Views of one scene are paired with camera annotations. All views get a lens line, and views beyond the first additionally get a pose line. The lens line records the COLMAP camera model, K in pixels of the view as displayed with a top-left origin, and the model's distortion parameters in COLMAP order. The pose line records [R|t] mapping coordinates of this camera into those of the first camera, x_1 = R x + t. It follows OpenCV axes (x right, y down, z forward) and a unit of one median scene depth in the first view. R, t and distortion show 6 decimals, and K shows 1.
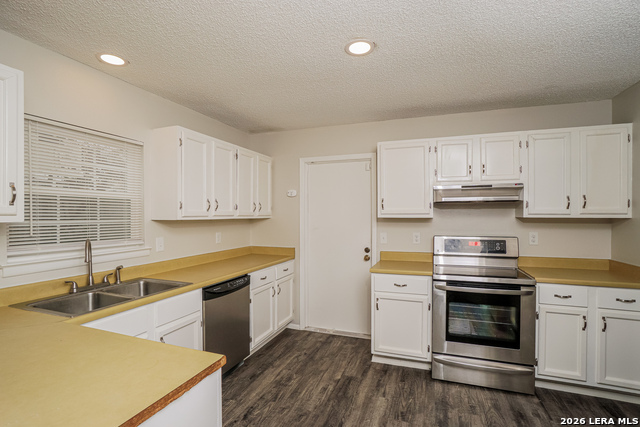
lens RADIAL K [[311.0, 0, 318.5], [0, 311.0, 216.9], [0, 0, 1]] dist [-0.002154, -0.000251]
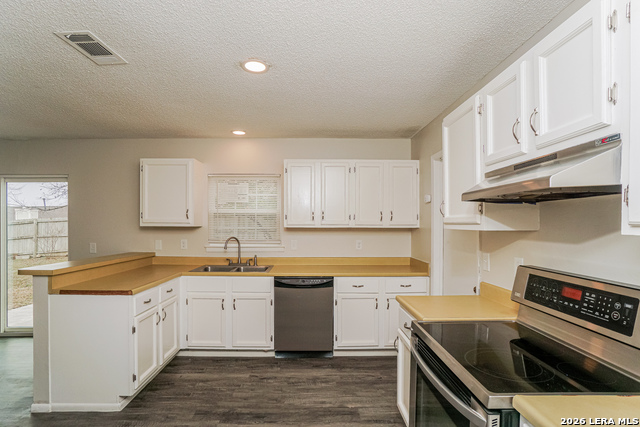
lens RADIAL K [[311.0, 0, 299.8], [0, 311.0, 222.8], [0, 0, 1]] dist [-0.002154, -0.000251]
pose [[0.358579, -0.006866, -0.933474, 0.861949], [-0.002536, 0.999962, -0.008330, 0.000164], [0.933496, 0.005355, 0.358548, 0.554724]]
